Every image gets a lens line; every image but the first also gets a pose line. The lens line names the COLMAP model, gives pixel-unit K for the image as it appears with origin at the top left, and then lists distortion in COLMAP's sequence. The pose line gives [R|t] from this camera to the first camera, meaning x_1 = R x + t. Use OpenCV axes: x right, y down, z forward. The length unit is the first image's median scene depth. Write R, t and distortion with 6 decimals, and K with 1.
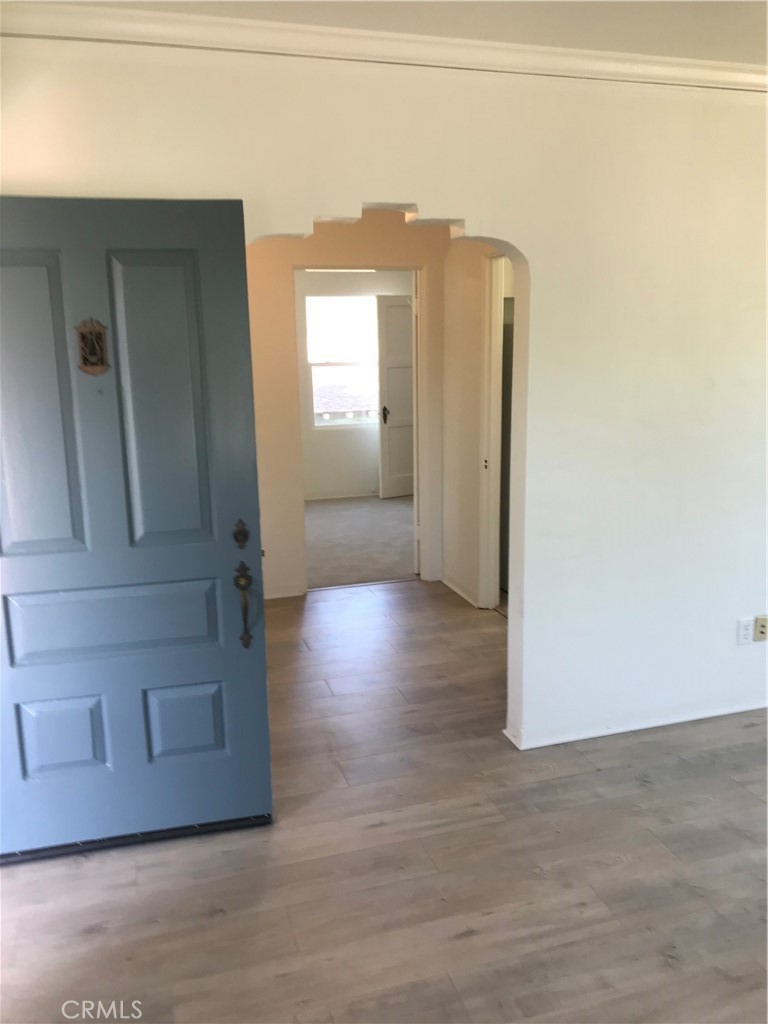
lens RADIAL K [[821.9, 0, 387.1], [0, 821.9, 512.6], [0, 0, 1]] dist [0.033341, -0.009403]
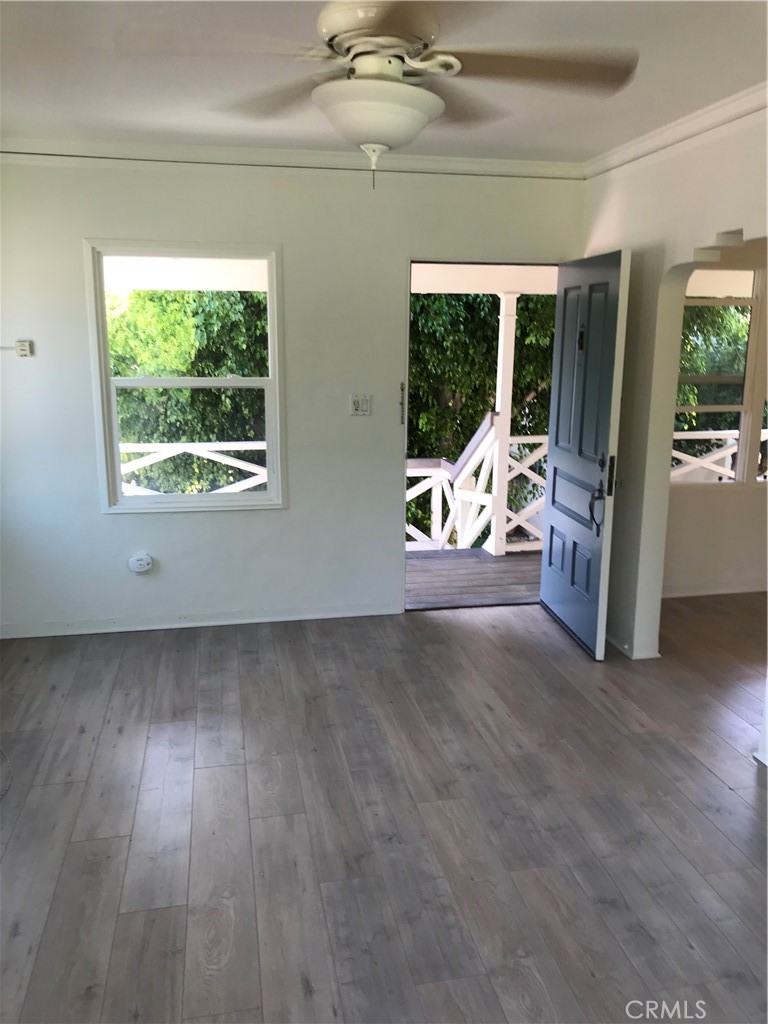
lens RADIAL K [[821.9, 0, 384.9], [0, 821.9, 510.2], [0, 0, 1]] dist [0.033341, -0.009403]
pose [[-0.098975, 0.225863, -0.969118, 1.503663], [-0.207086, 0.947902, 0.242068, -0.189910], [0.973303, 0.224650, -0.047045, 0.753764]]
